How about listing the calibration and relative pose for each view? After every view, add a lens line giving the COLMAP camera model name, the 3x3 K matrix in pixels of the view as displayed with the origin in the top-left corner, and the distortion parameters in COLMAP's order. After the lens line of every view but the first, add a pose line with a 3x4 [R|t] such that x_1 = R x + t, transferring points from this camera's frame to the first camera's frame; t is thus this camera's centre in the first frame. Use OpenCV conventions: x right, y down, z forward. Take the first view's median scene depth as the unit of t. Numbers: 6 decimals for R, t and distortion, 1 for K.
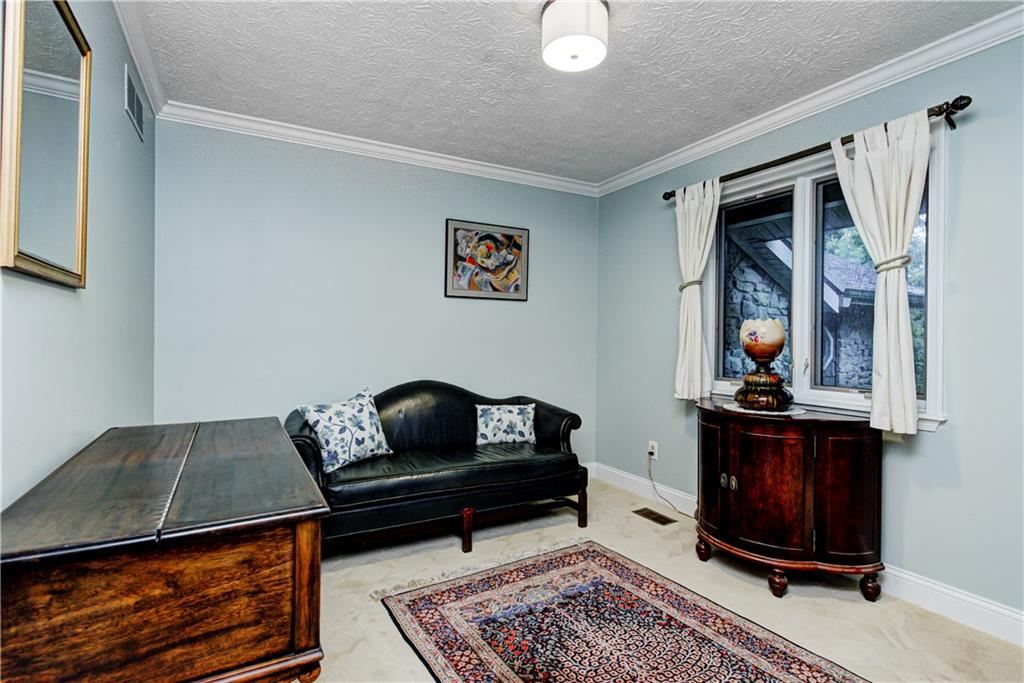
lens RADIAL K [[486.3, 0, 512.0], [0, 486.3, 341.5], [0, 0, 1]] dist [-0.001053, -0.000430]
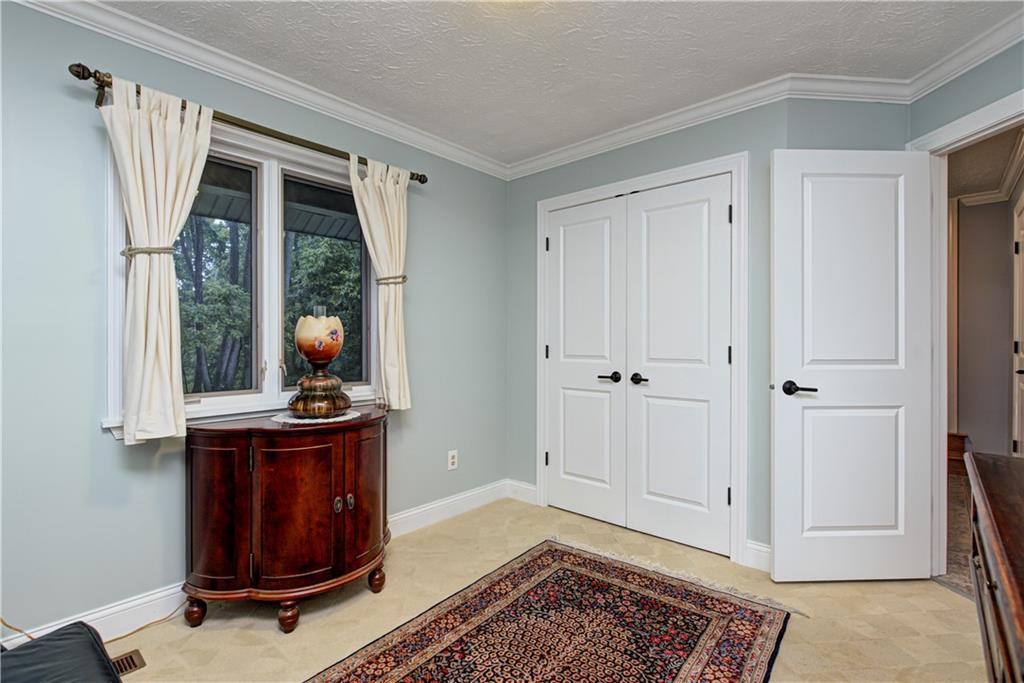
lens RADIAL K [[486.3, 0, 512.0], [0, 486.3, 341.5], [0, 0, 1]] dist [-0.001053, -0.000430]
pose [[-0.322674, -0.010060, 0.946457, -0.479536], [0.006282, 0.999899, 0.012769, -0.009089], [-0.946489, 0.010066, -0.322578, 1.012587]]
